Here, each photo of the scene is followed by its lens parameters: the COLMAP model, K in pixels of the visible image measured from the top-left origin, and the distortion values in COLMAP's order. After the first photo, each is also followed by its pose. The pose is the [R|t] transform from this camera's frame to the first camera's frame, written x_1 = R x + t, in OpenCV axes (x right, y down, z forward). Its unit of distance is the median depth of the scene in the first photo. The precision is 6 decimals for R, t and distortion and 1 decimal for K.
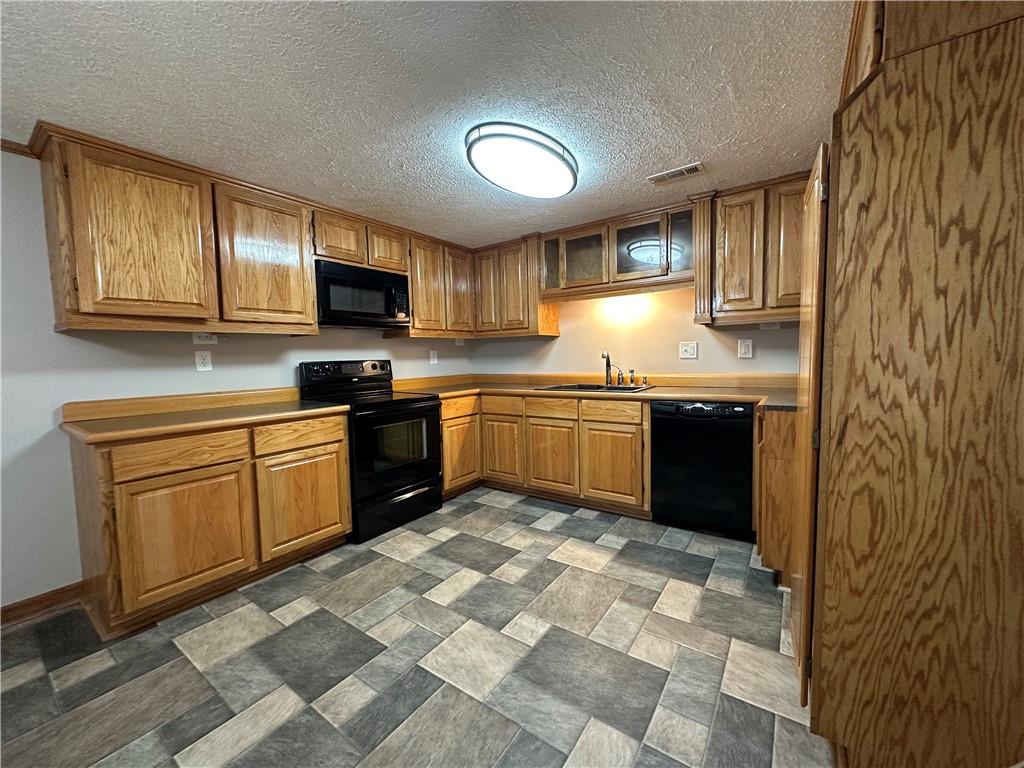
lens RADIAL K [[408.4, 0, 511.7], [0, 408.4, 381.9], [0, 0, 1]] dist [0.002879, -0.000361]
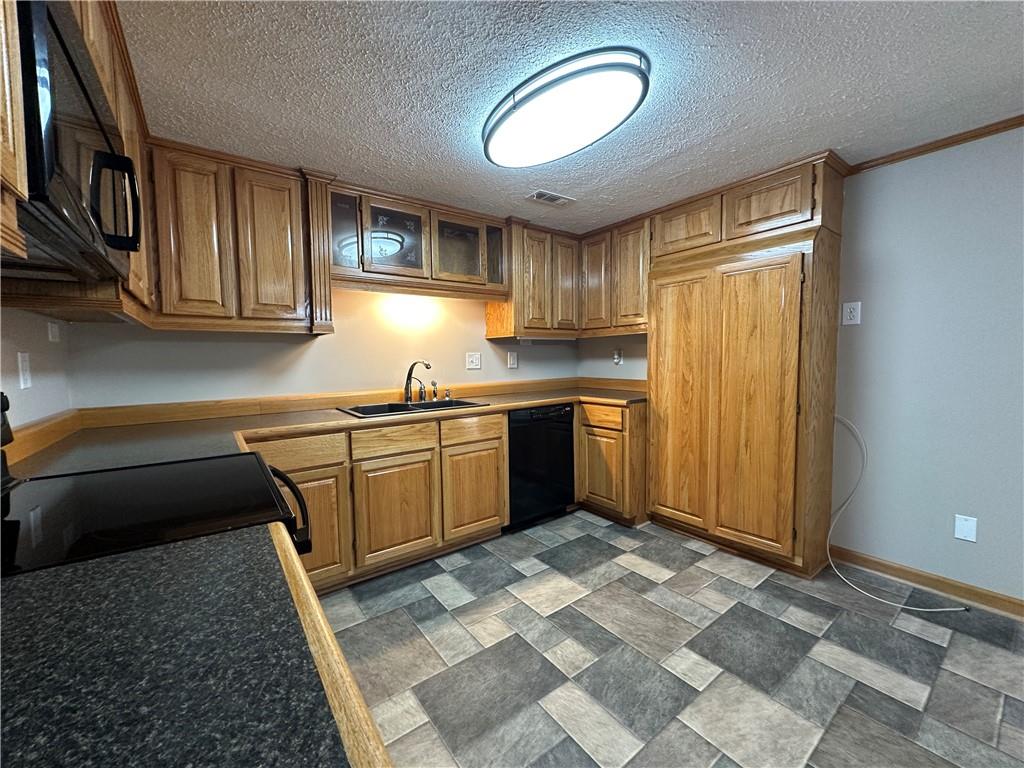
lens RADIAL K [[408.4, 0, 512.9], [0, 408.4, 384.4], [0, 0, 1]] dist [0.002879, -0.000361]
pose [[0.306733, -0.041846, 0.950875, -0.580973], [0.065563, 0.997589, 0.022752, -0.039847], [-0.949535, 0.055363, 0.308737, 0.676793]]
